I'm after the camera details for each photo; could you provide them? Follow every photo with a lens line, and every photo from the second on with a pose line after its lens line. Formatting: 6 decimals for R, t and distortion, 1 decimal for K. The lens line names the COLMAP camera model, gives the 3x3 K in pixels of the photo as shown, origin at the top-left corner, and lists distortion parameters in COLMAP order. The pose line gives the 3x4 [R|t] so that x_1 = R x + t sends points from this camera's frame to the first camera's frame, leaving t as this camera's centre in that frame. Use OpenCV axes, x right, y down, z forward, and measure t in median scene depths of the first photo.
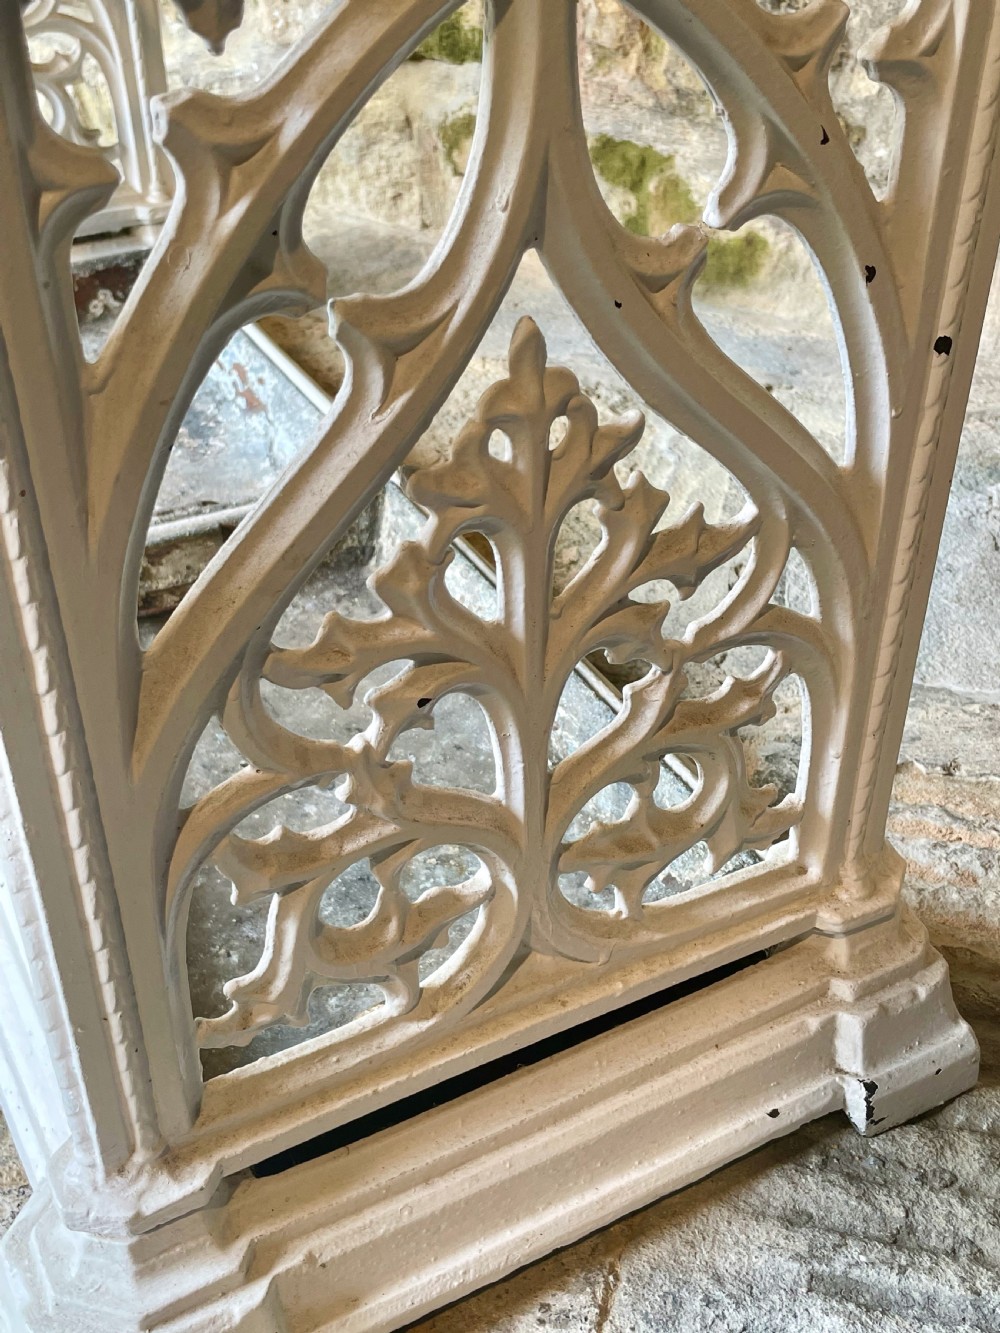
lens RADIAL K [[1560.7, 0, 502.5], [0, 1560.7, 669.4], [0, 0, 1]] dist [0.063148, -0.057580]
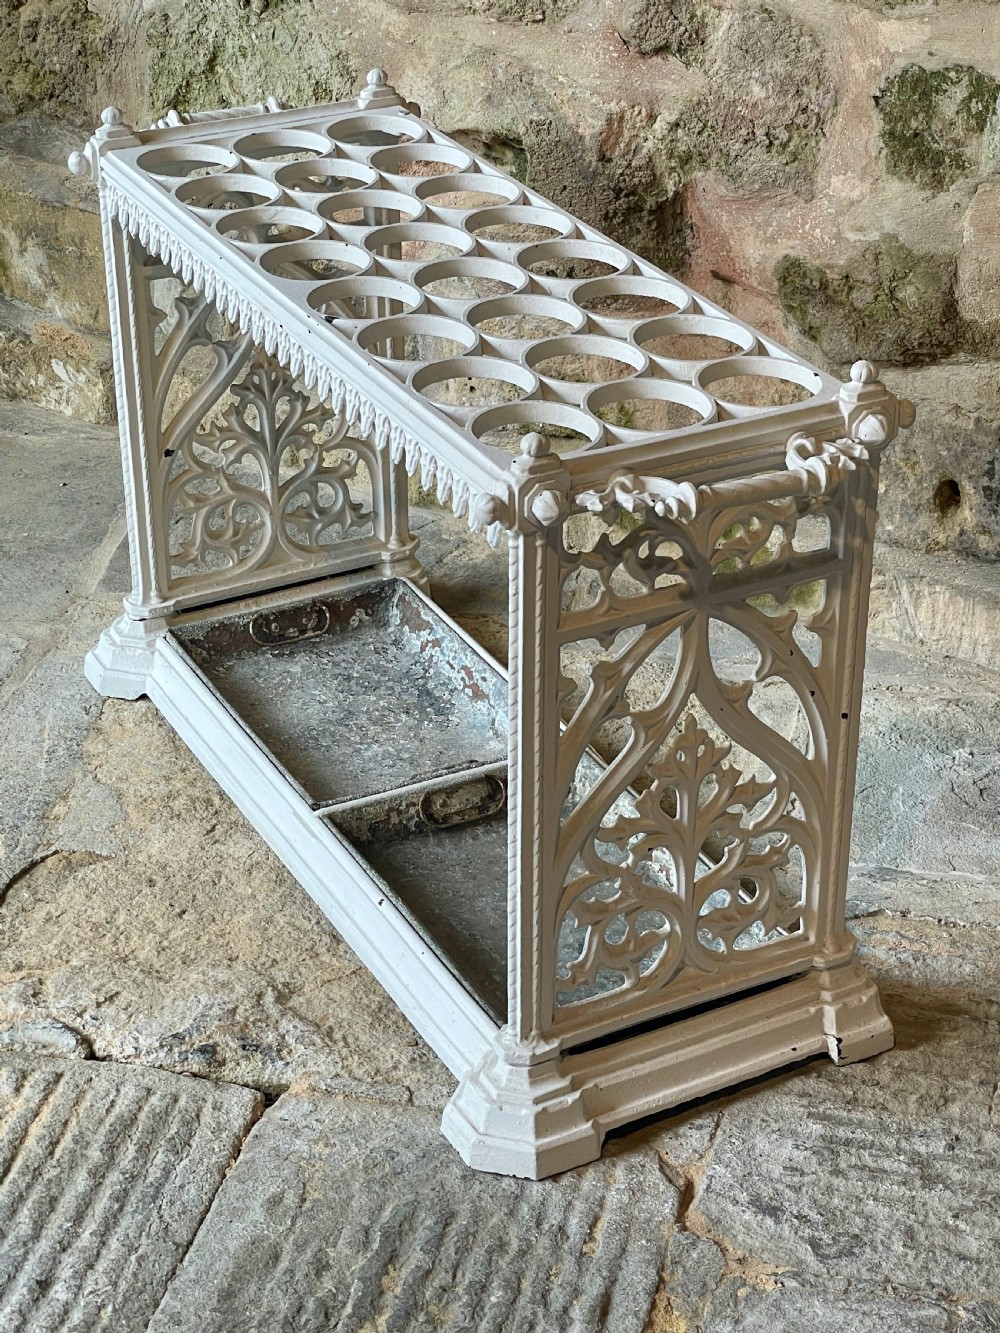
lens RADIAL K [[2488.9, 0, 491.8], [0, 2488.9, 661.2], [0, 0, 1]] dist [0.060184, 0.186821]
pose [[0.999947, 0.002531, -0.010018, -0.160538], [-0.003741, 0.992437, -0.122694, 0.129774], [0.009632, 0.122725, 0.992394, -1.881323]]
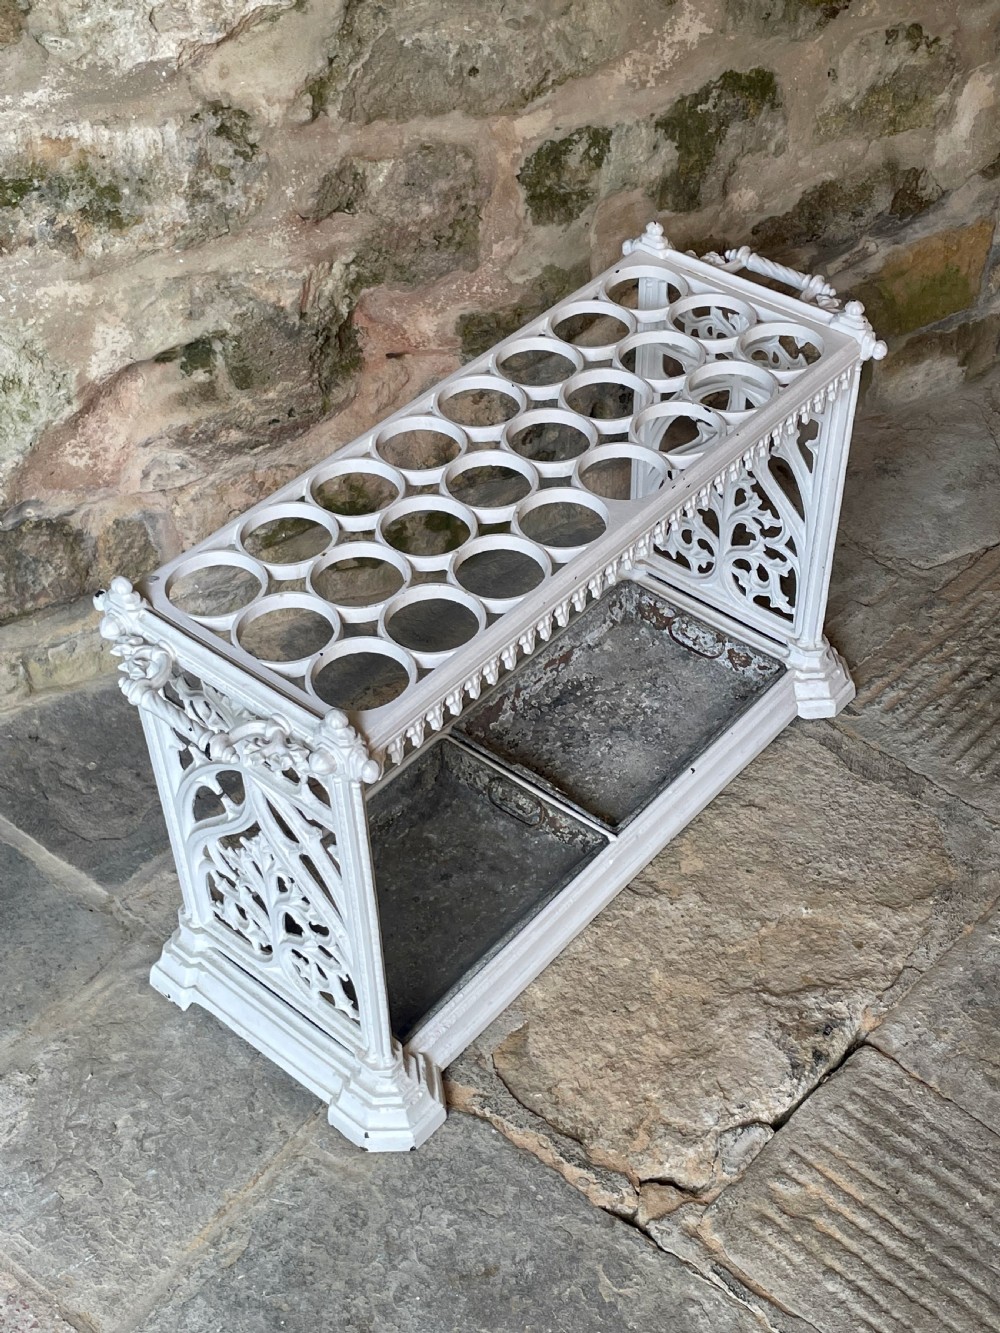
lens RADIAL K [[1737.2, 0, 500.0], [0, 1737.2, 661.5], [0, 0, 1]] dist [0.114873, -0.252182]
pose [[0.509438, -0.594561, 0.622069, -1.921455], [0.512734, 0.790300, 0.335454, -1.280684], [-0.691069, 0.148063, 0.707461, -0.725346]]
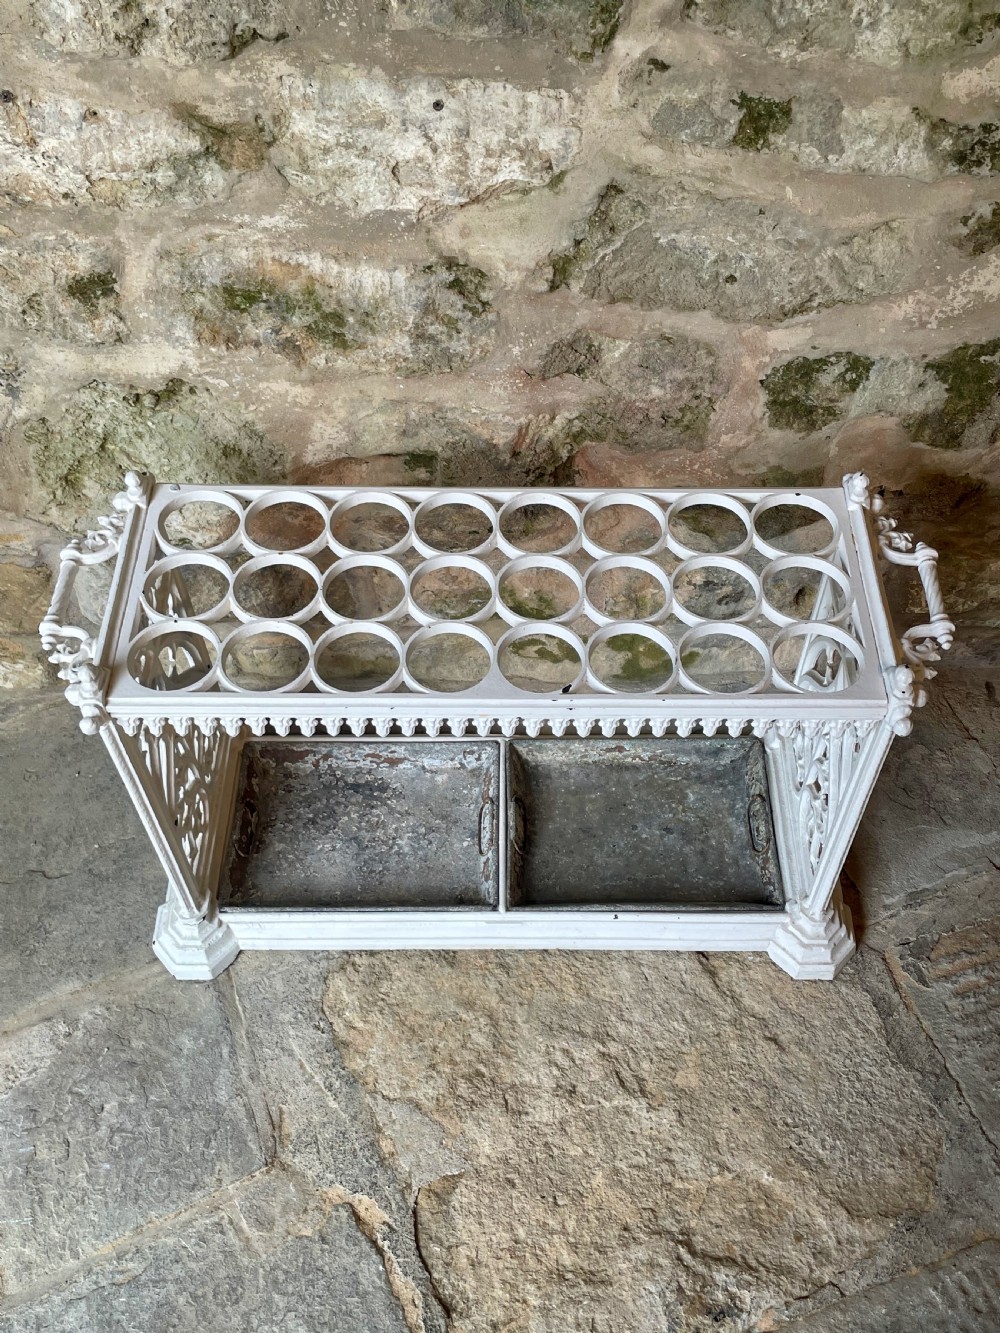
lens RADIAL K [[1301.7, 0, 501.1], [0, 1301.7, 661.2], [0, 0, 1]] dist [0.097962, -0.171815]
pose [[0.835427, -0.436758, 0.333623, -0.931959], [0.327286, 0.883009, 0.336422, -1.378234], [-0.441527, -0.171866, 0.880634, -0.589270]]
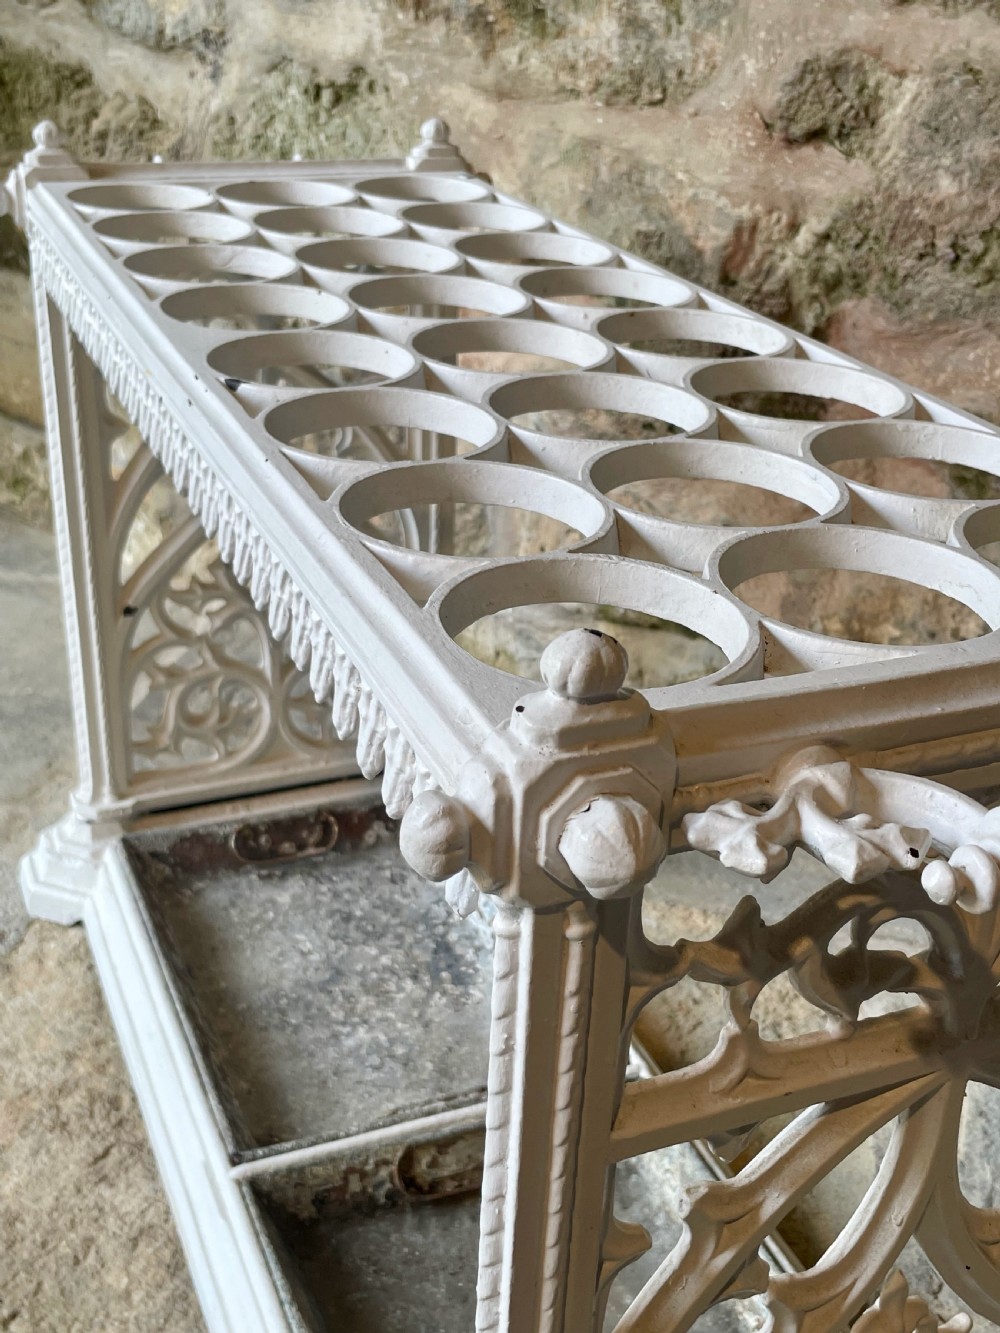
lens RADIAL K [[1552.4, 0, 504.2], [0, 1552.4, 664.5], [0, 0, 1]] dist [0.116352, -0.256334]
pose [[0.994761, 0.076399, -0.067925, -0.136221], [-0.087278, 0.980658, -0.175191, -0.240354], [0.053226, 0.180201, 0.982189, -0.210327]]
